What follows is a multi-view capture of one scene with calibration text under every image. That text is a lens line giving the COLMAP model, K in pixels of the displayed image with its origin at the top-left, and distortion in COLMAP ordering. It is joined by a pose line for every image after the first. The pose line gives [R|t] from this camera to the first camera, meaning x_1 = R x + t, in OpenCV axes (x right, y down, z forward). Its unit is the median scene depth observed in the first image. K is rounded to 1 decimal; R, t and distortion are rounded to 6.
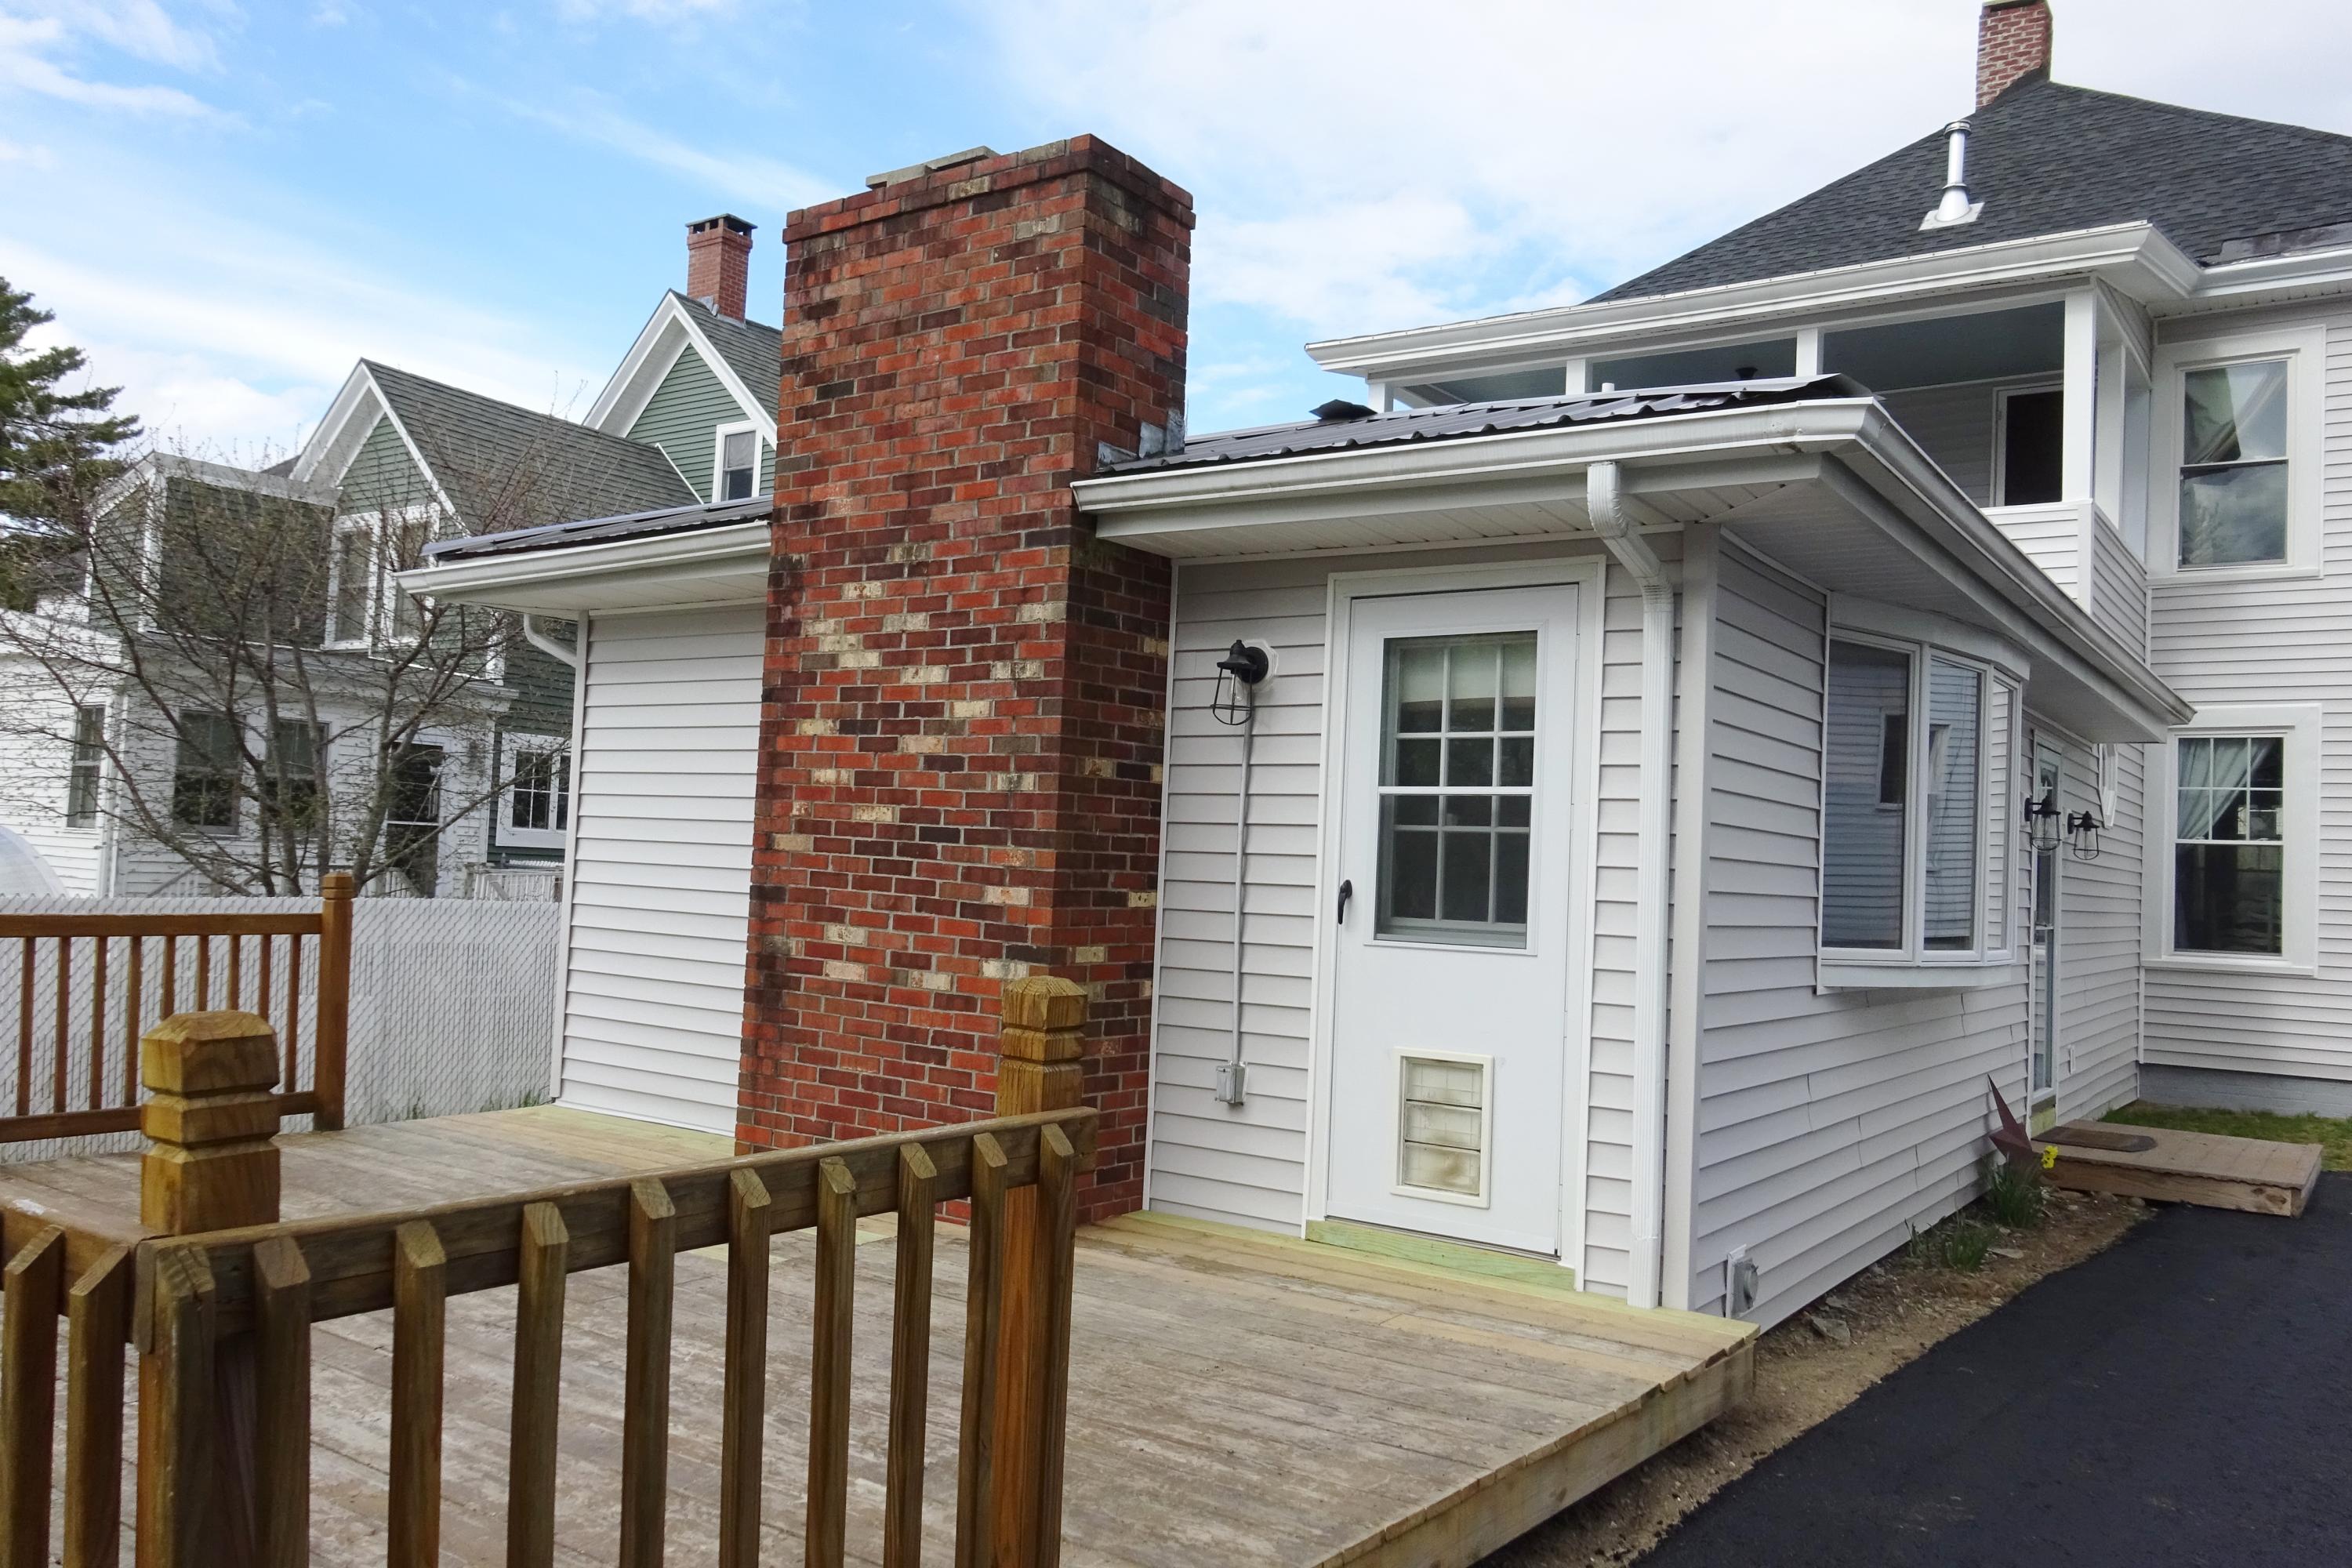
lens RADIAL K [[1739.3, 0, 1176.0], [0, 1739.3, 784.0], [0, 0, 1]] dist [0.001351, -0.003695]
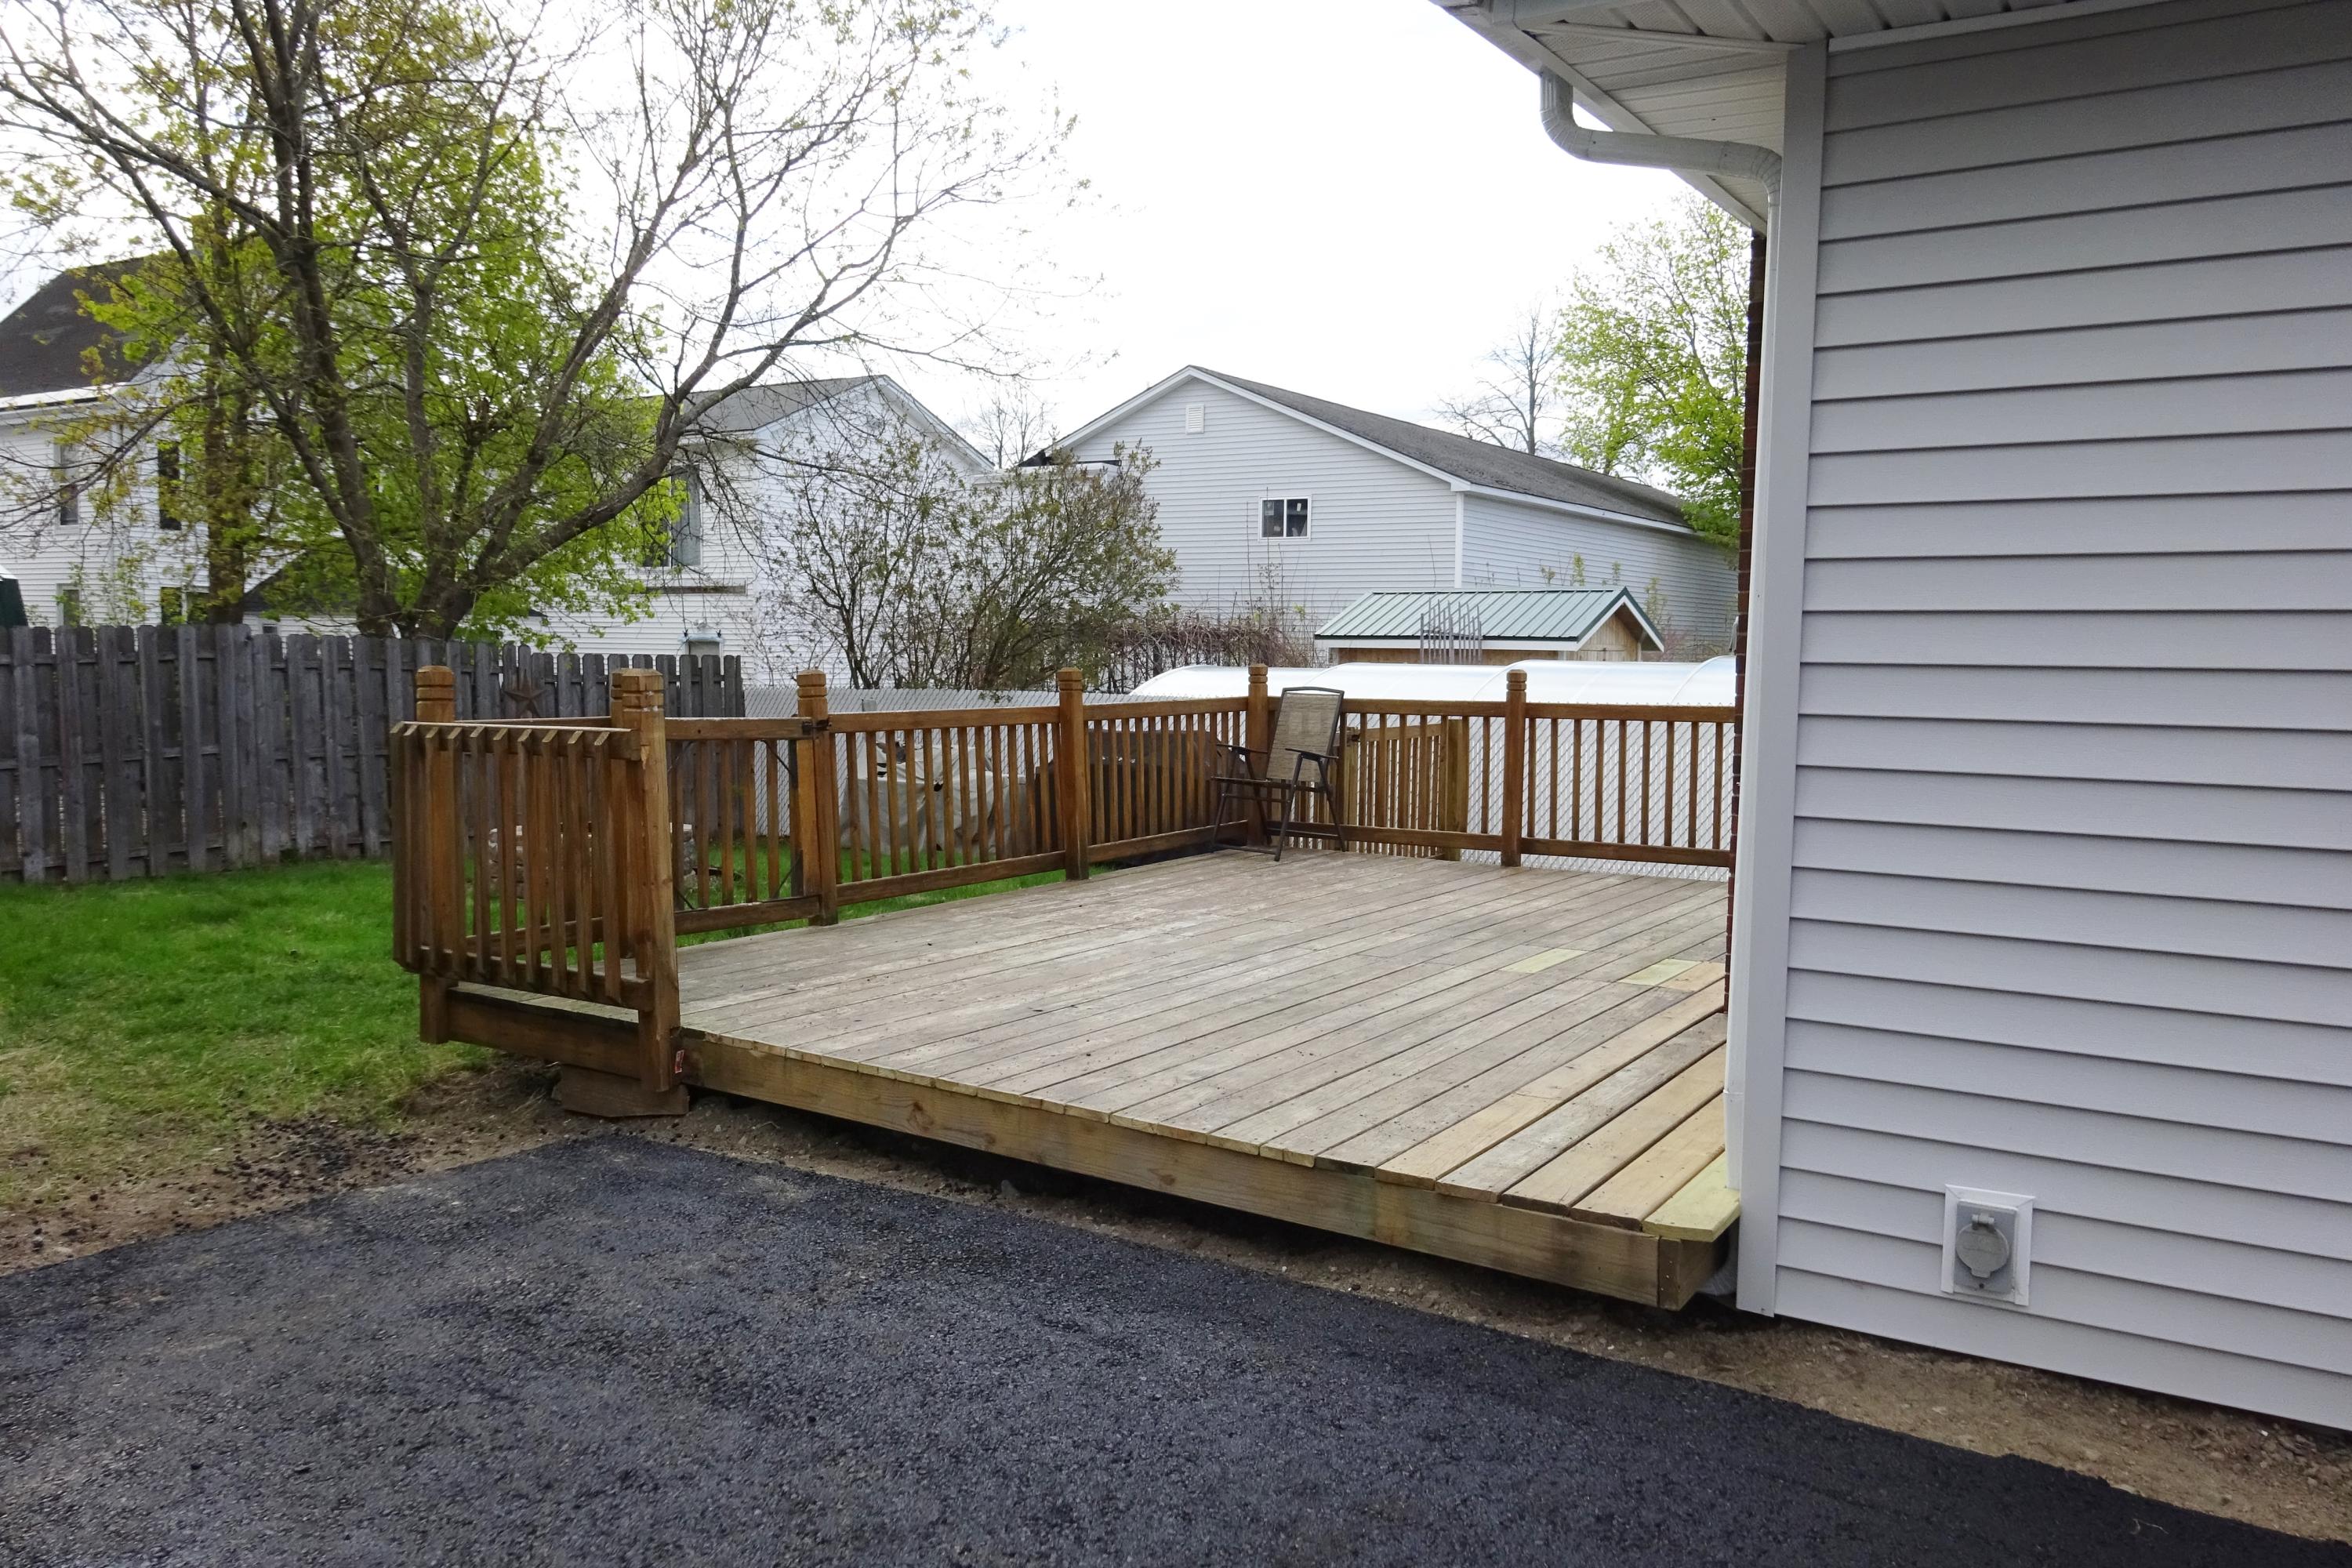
lens RADIAL K [[1739.3, 0, 1176.0], [0, 1739.3, 784.0], [0, 0, 1]] dist [0.001351, -0.003695]
pose [[0.006839, 0.025623, -0.999648, 1.254188], [0.053875, 0.998210, 0.025954, 0.121852], [0.998524, -0.054034, 0.005446, 0.956838]]
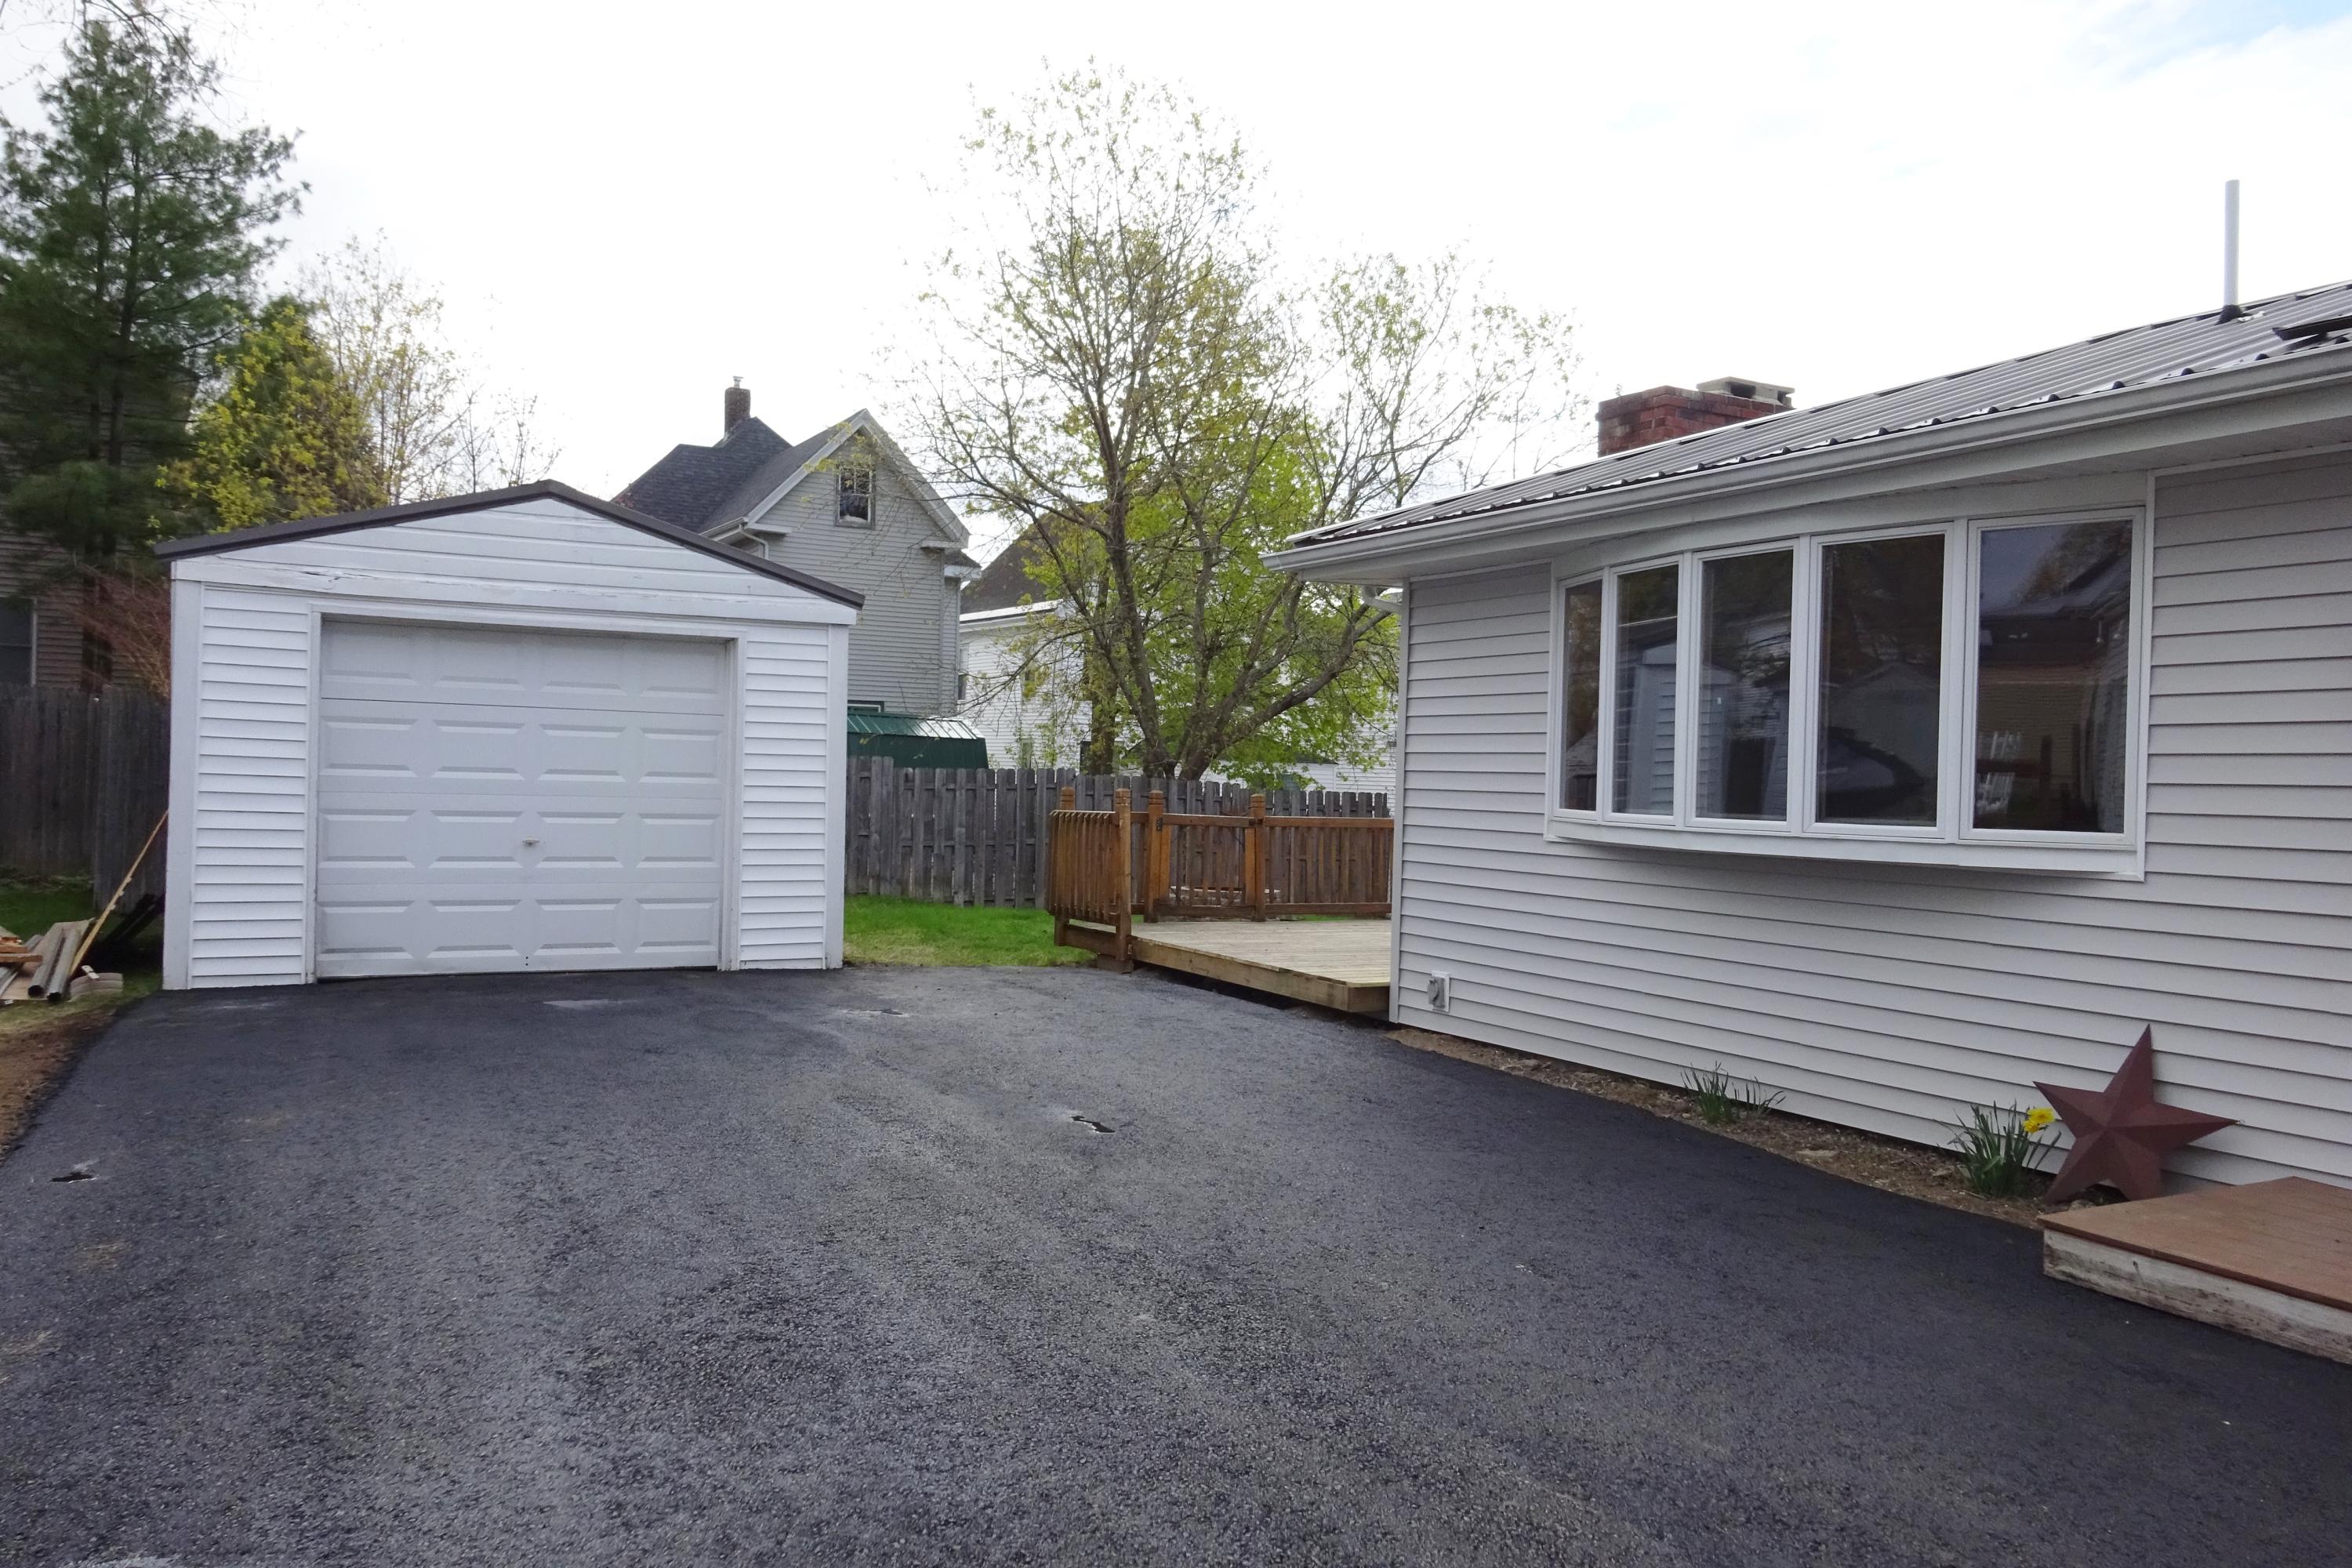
lens RADIAL K [[1739.3, 0, 1176.0], [0, 1739.3, 784.0], [0, 0, 1]] dist [0.001351, -0.003695]
pose [[-0.472230, -0.062495, -0.879257, 2.728579], [0.005729, 0.997245, -0.073958, 0.277819], [0.881457, -0.039962, -0.470571, 2.164710]]
